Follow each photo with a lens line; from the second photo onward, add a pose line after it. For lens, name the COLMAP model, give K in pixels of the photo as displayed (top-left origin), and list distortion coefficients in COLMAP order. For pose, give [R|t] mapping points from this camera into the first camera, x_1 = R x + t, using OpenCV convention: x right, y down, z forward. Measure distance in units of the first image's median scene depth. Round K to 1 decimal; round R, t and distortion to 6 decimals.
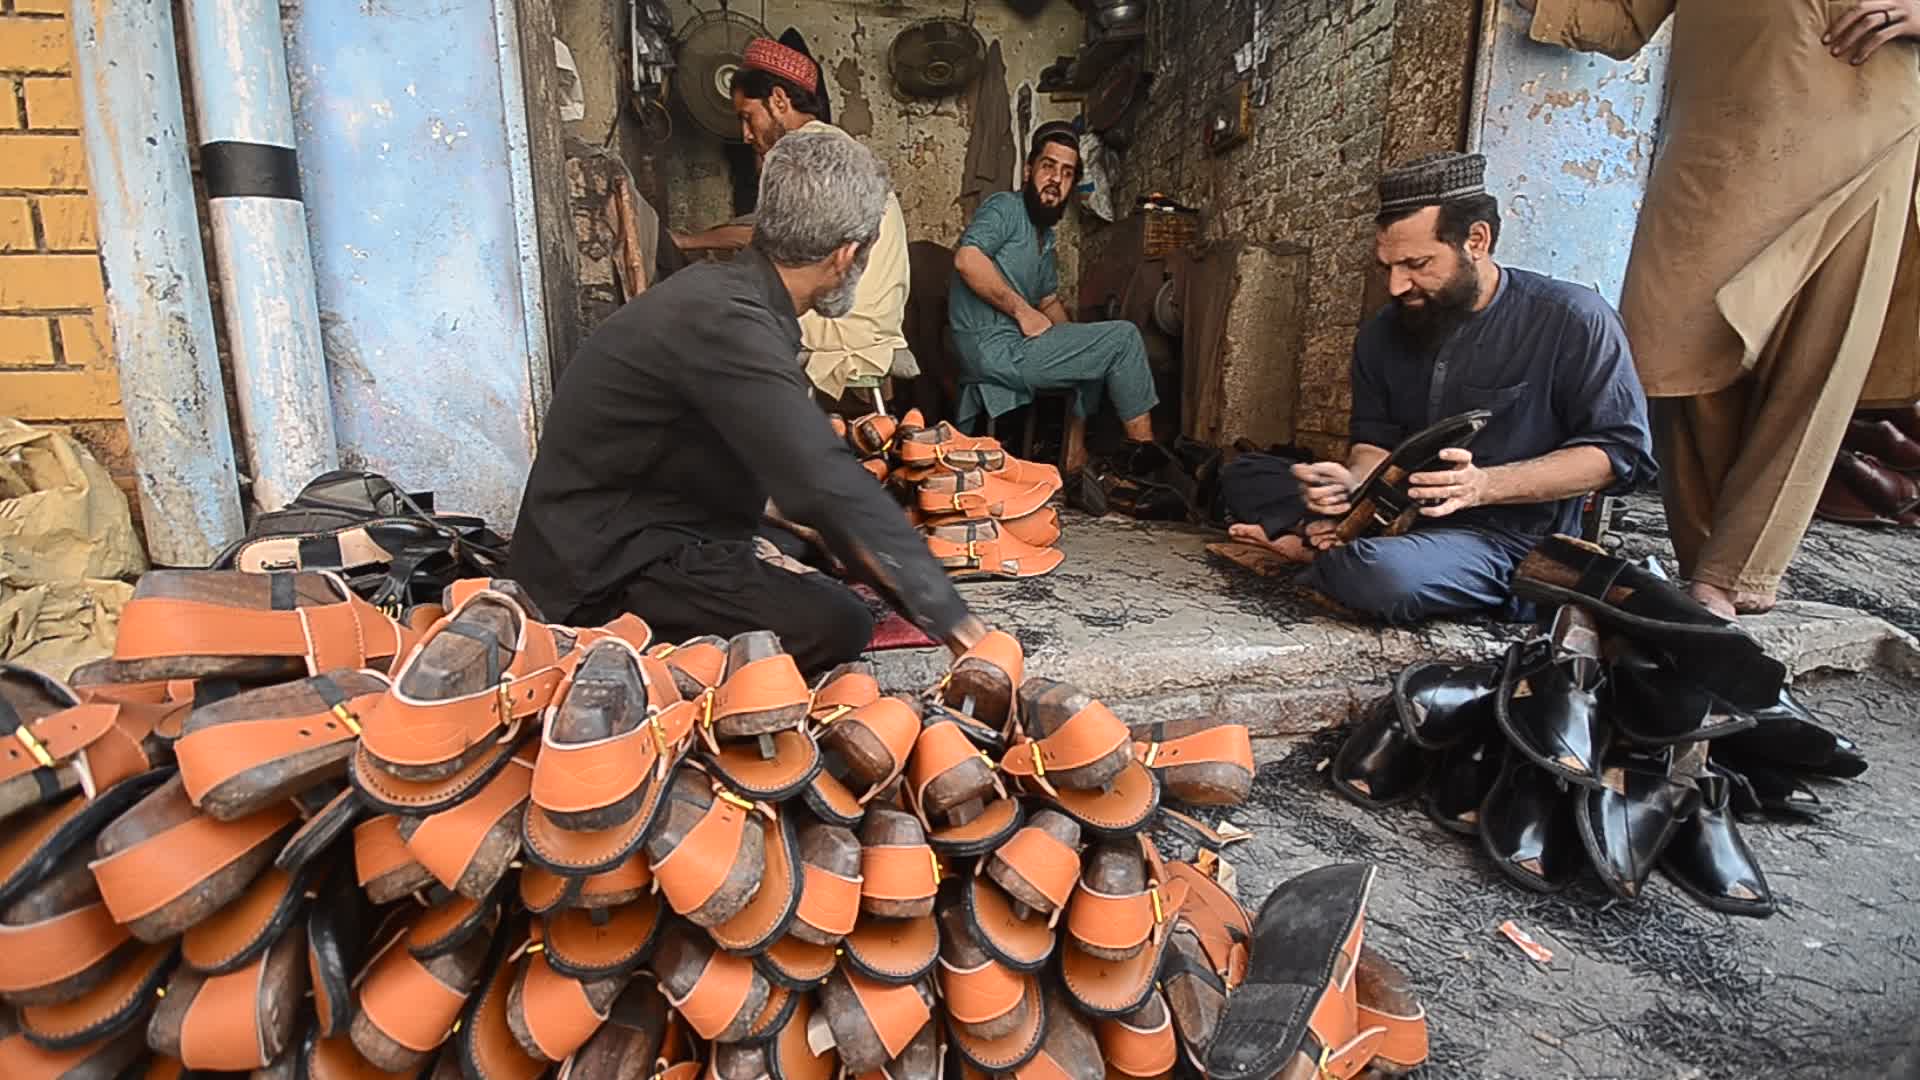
lens RADIAL K [[839.3, 0, 972.8], [0, 839.3, 557.5], [0, 0, 1]] dist [0.019573, -0.018135]
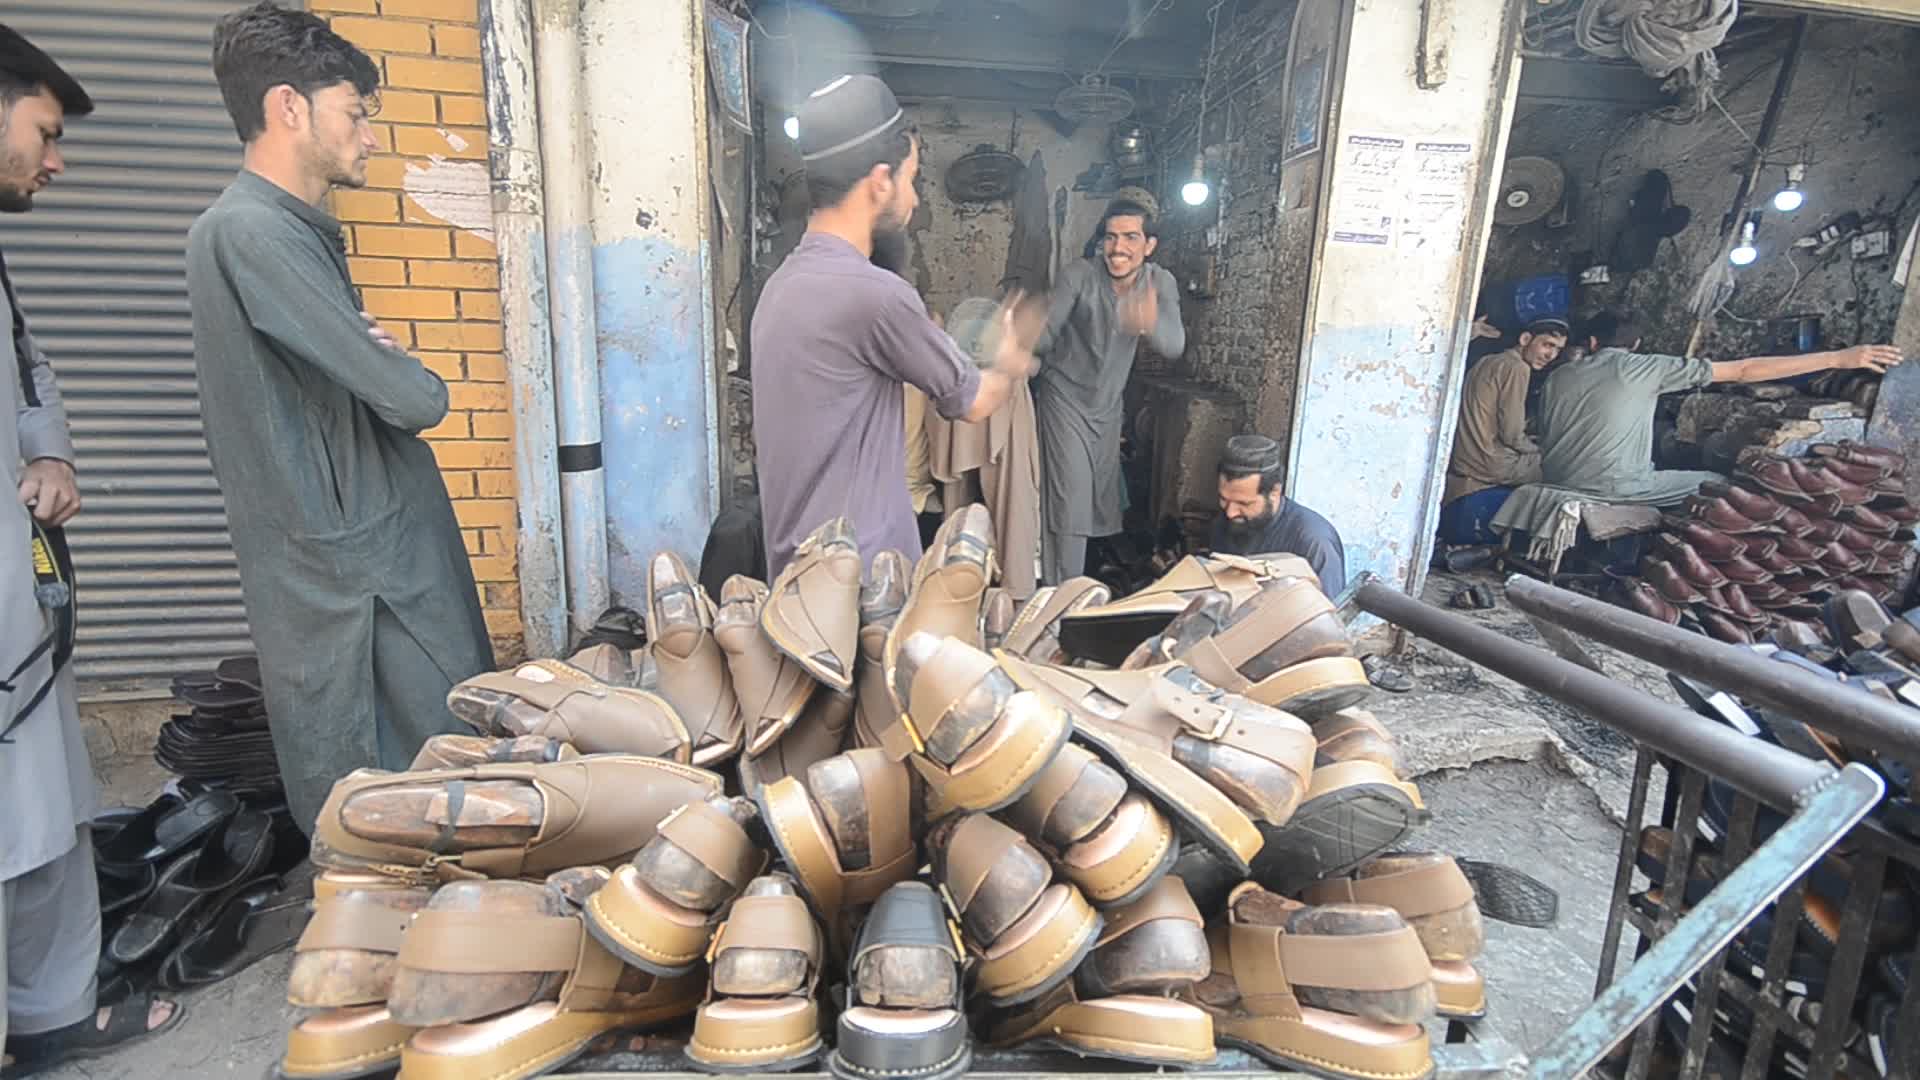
lens RADIAL K [[882.5, 0, 960.0], [0, 882.5, 540.0], [0, 0, 1]] dist [-0.000489, 0.000111]
pose [[0.995304, 0.040976, -0.087700, 0.075182], [-0.038611, 0.998848, 0.028498, -0.152652], [0.088767, -0.024978, 0.995739, -0.389616]]
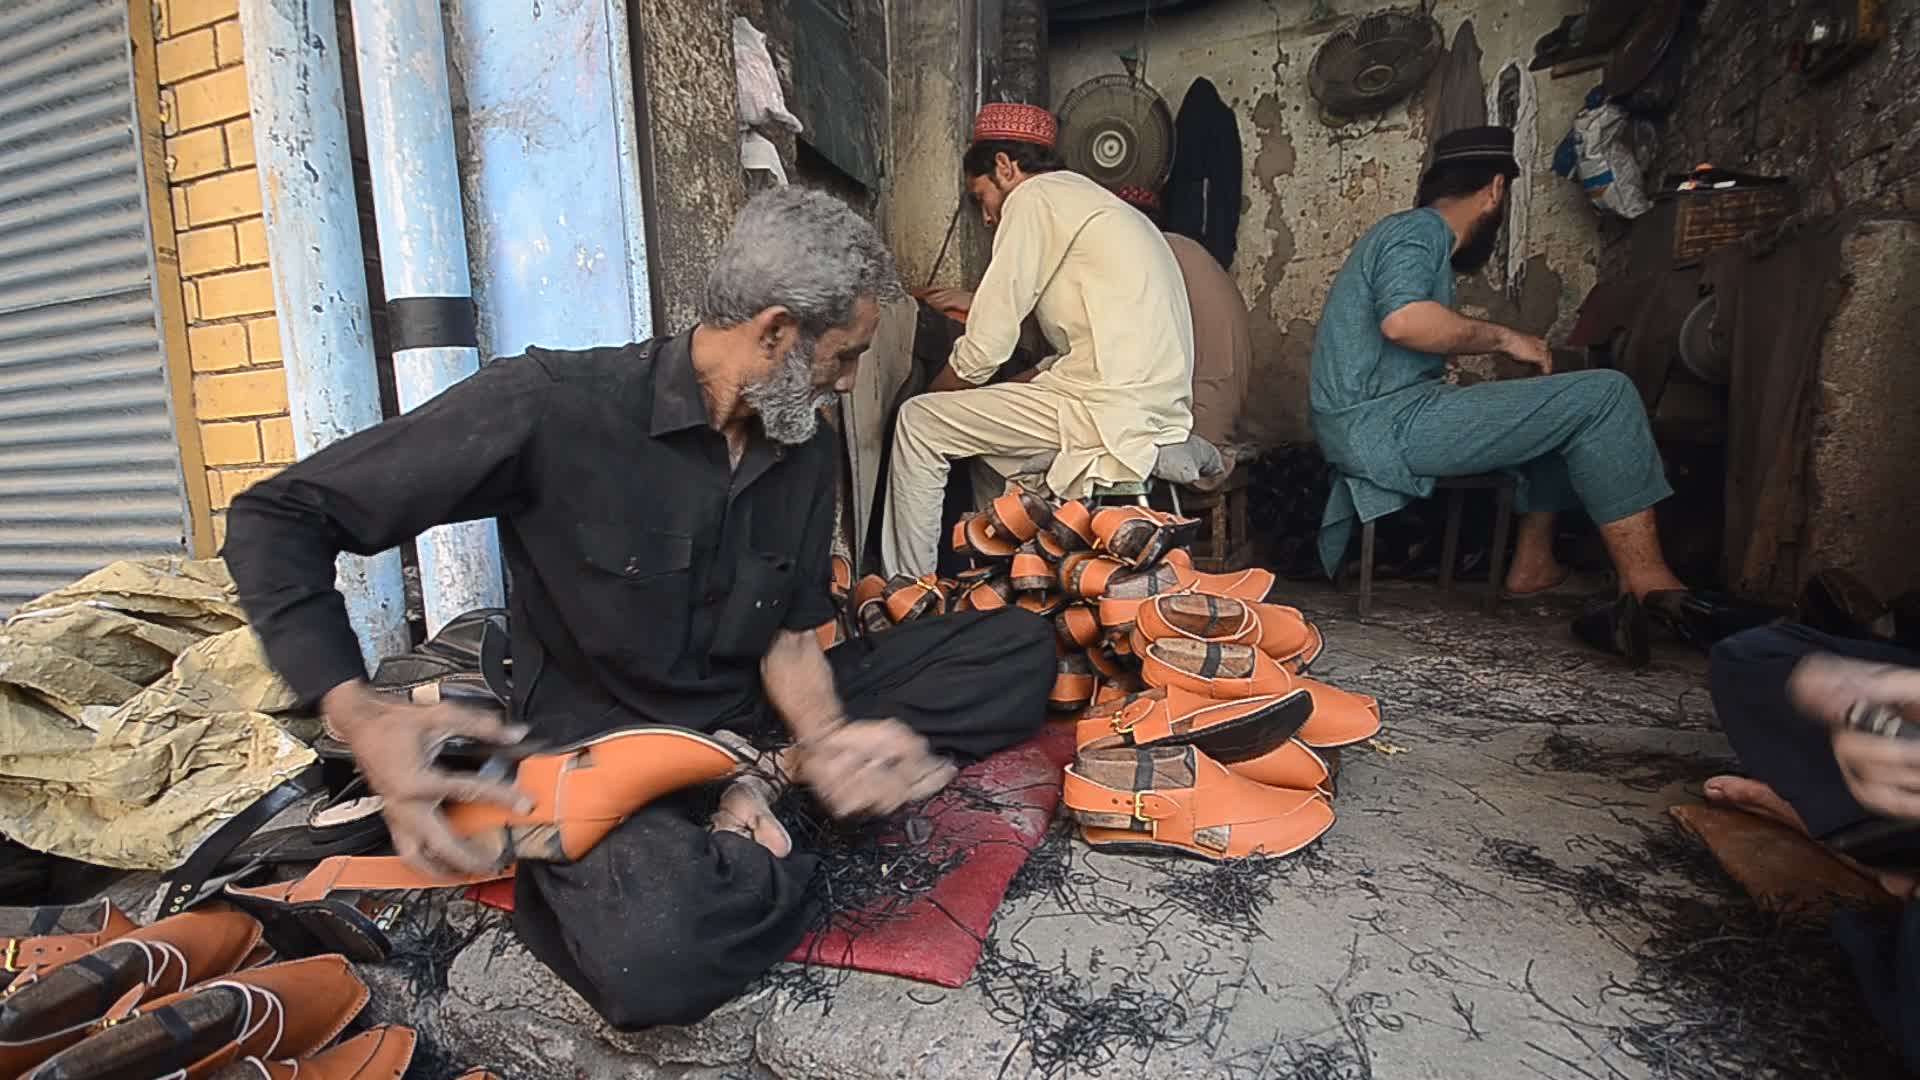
lens RADIAL K [[839.3, 0, 972.8], [0, 839.3, 557.5], [0, 0, 1]] dist [0.019573, -0.018135]
pose [[0.841620, 0.030852, -0.539188, 0.120693], [-0.071007, 0.996022, -0.053842, -0.069857], [0.535382, 0.083600, 0.840462, 0.218260]]
